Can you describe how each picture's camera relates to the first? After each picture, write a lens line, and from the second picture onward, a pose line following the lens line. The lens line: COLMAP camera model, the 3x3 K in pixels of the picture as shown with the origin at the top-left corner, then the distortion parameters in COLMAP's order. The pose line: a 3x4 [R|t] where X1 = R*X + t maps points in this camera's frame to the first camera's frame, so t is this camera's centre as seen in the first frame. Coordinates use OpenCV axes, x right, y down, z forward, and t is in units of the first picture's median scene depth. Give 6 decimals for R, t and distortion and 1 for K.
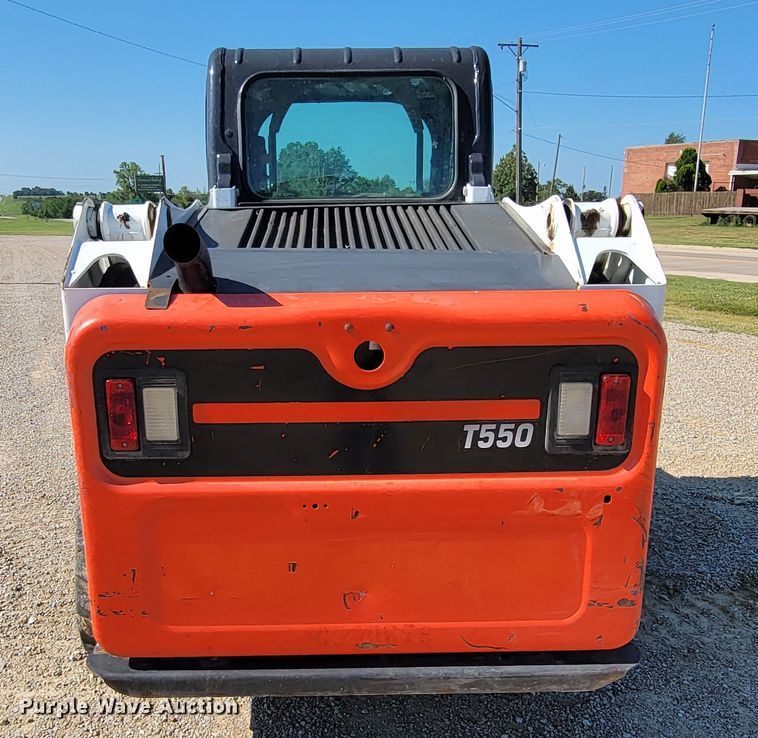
lens RADIAL K [[802.1, 0, 378.1], [0, 802.1, 372.4], [0, 0, 1]] dist [-0.000476, 0.000000]
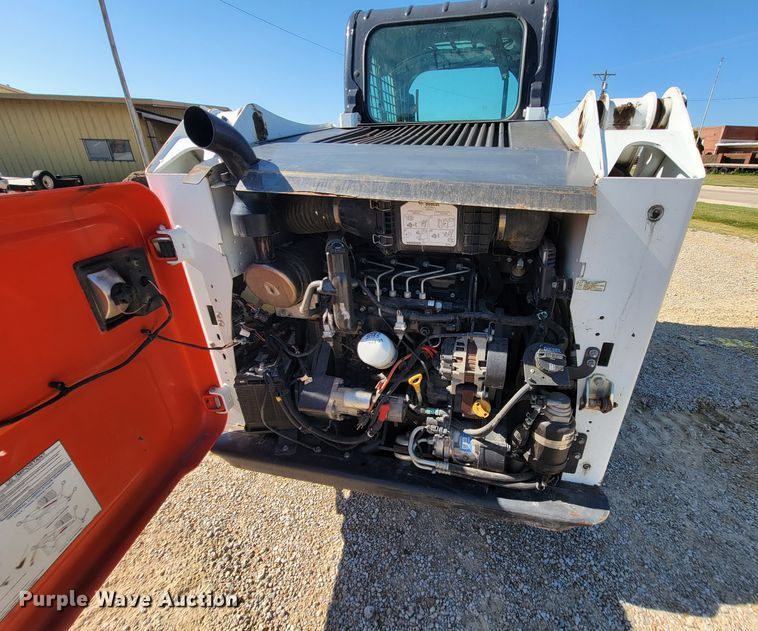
lens RADIAL K [[344.1, 0, 424.6], [0, 344.1, 306.0], [0, 0, 1]] dist [-0.003524, -0.000315]
pose [[0.968085, 0.099331, -0.230100, 0.116451], [-0.053550, 0.978885, 0.197271, -0.022097], [0.244836, -0.178653, 0.952963, 0.390029]]
